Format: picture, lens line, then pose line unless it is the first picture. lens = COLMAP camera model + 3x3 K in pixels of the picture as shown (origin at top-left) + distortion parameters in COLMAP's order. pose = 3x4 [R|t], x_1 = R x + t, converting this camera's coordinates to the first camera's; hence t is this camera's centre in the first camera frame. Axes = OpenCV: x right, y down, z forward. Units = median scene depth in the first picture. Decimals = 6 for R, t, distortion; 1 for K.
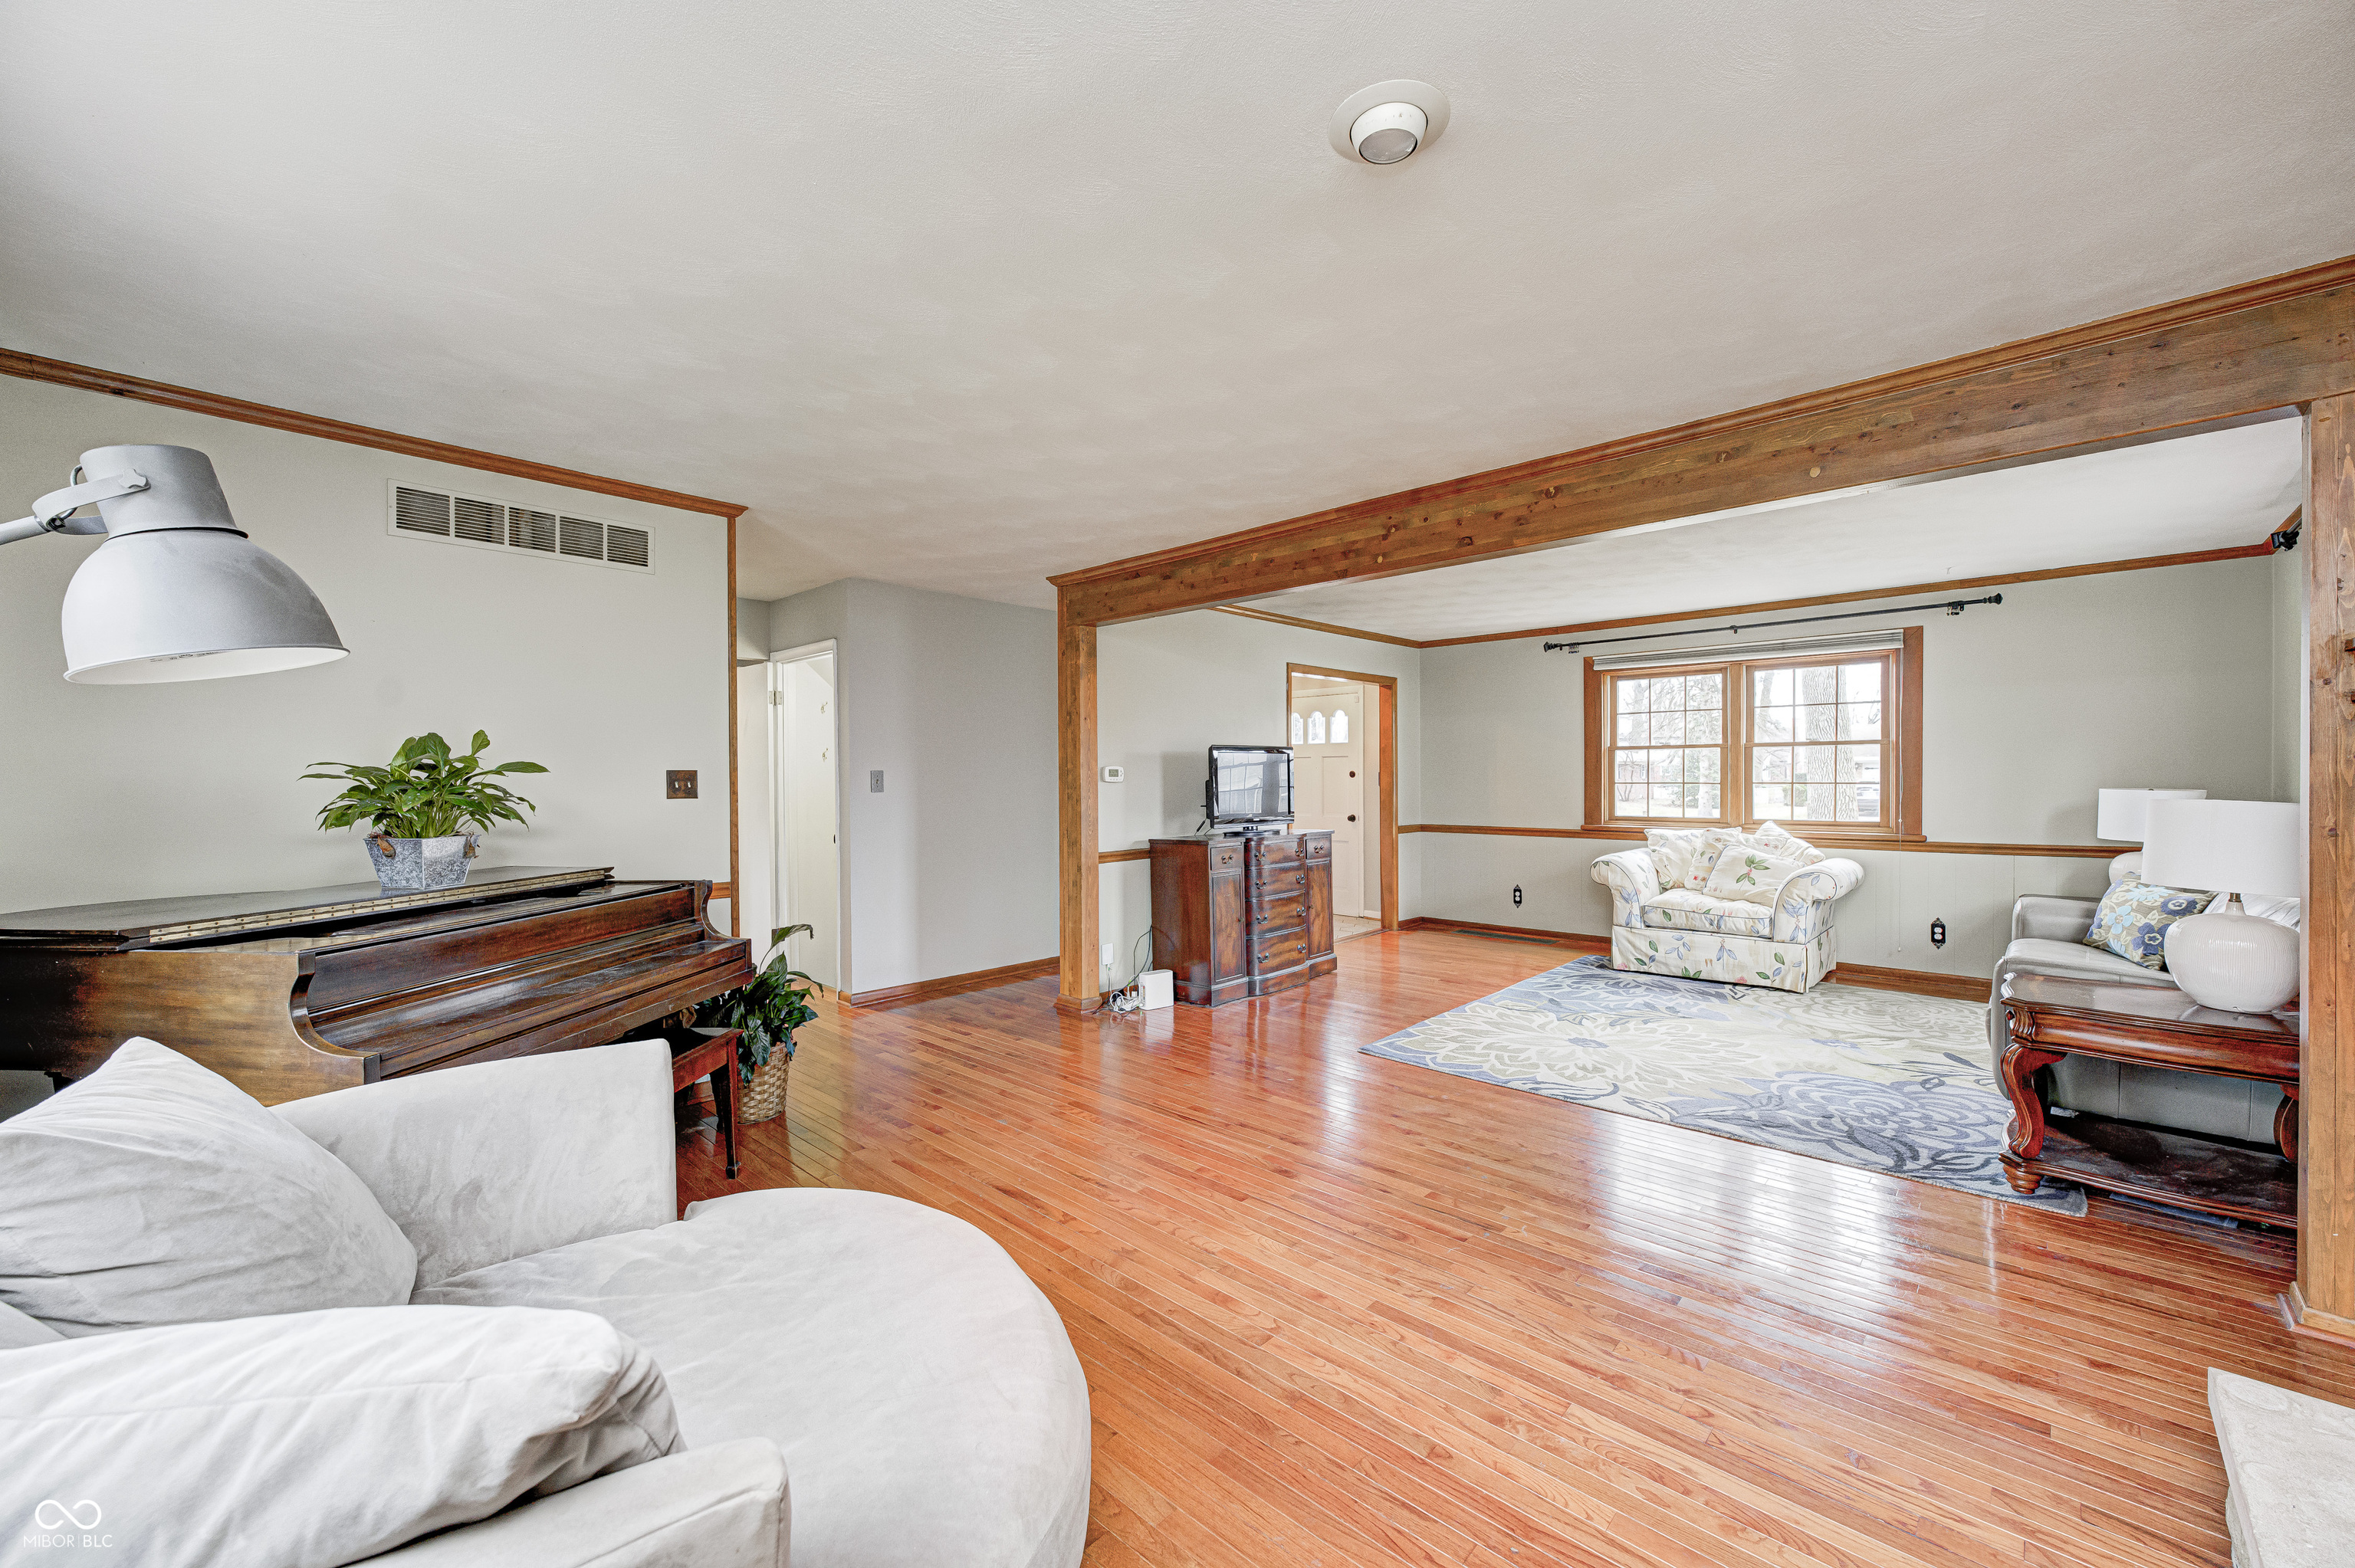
lens RADIAL K [[919.2, 0, 1183.0], [0, 919.2, 785.3], [0, 0, 1]] dist [-0.001625, 0.001756]
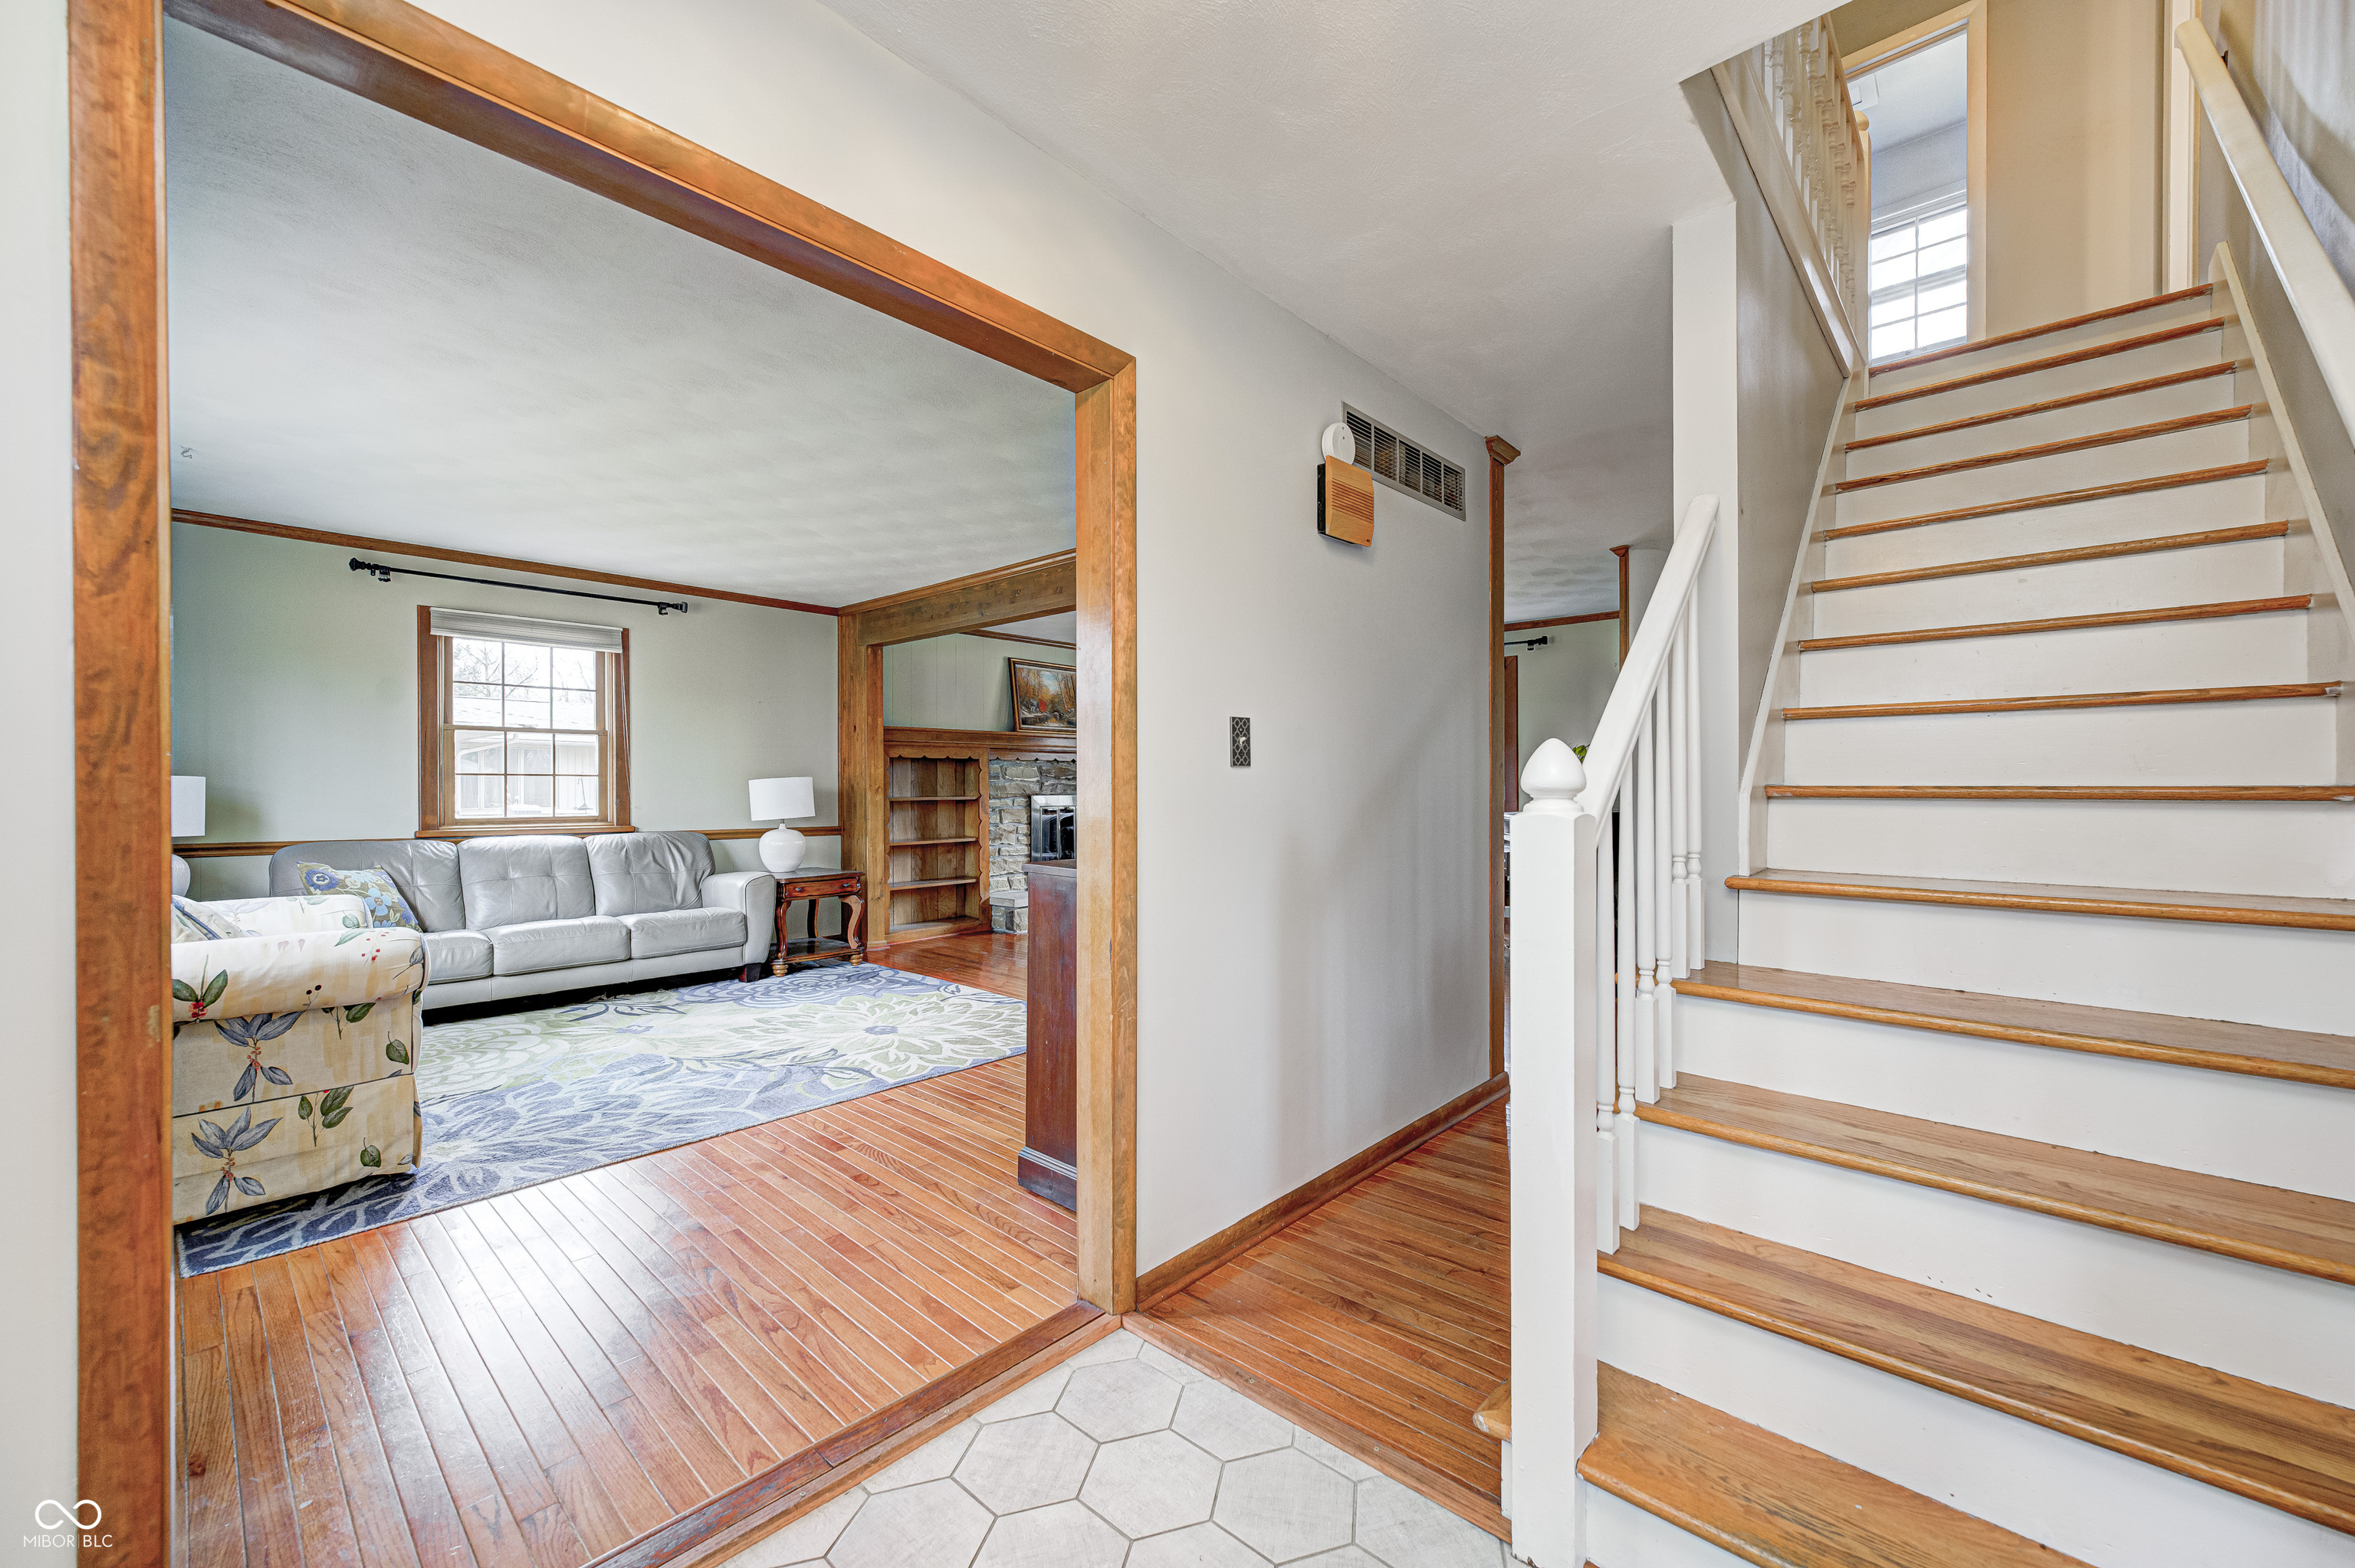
lens RADIAL K [[919.2, 0, 1180.1], [0, 919.2, 789.8], [0, 0, 1]] dist [-0.001625, 0.001756]
pose [[-0.999871, 0.006496, -0.014672, 0.106989], [0.006278, 0.999870, 0.014847, 0.008738], [0.014766, 0.014753, -0.999782, 1.607473]]
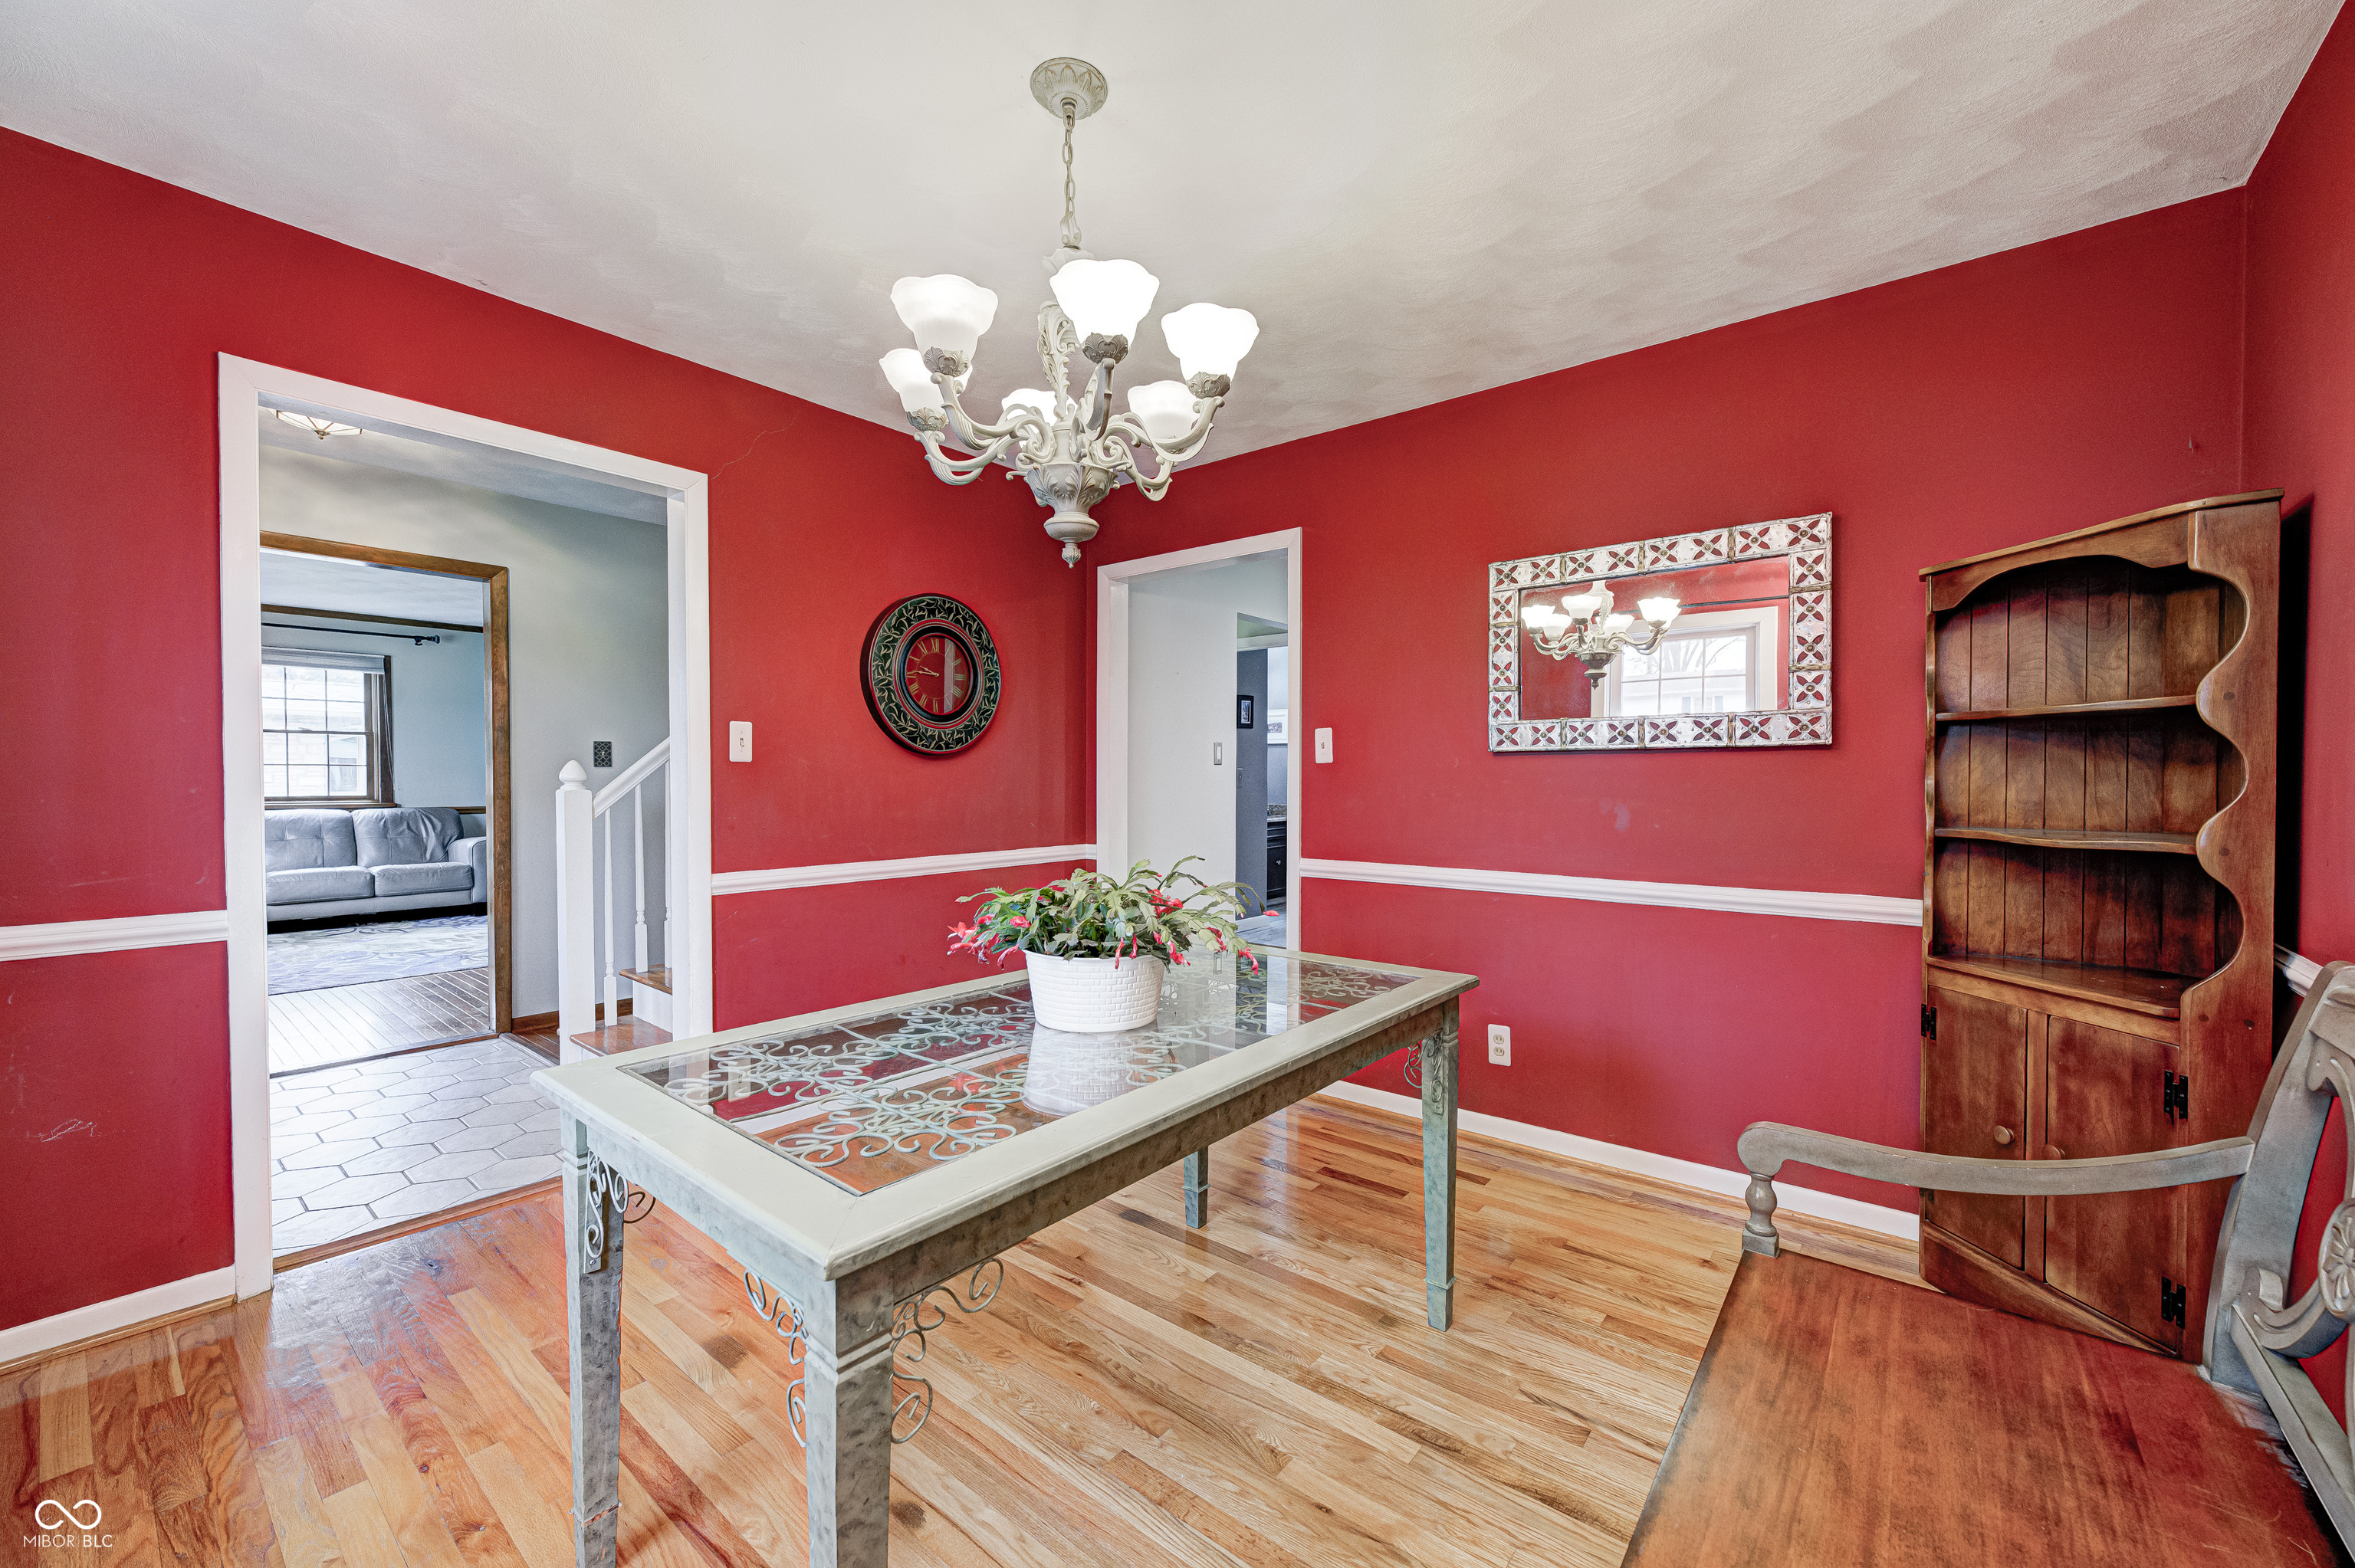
lens RADIAL K [[919.2, 0, 1185.6], [0, 919.2, 787.1], [0, 0, 1]] dist [-0.001625, 0.001756]
pose [[-0.997328, 0.006724, -0.072739, -0.391862], [0.004533, 0.999532, 0.030243, 0.000078], [0.072908, 0.029833, -0.996892, 2.045400]]
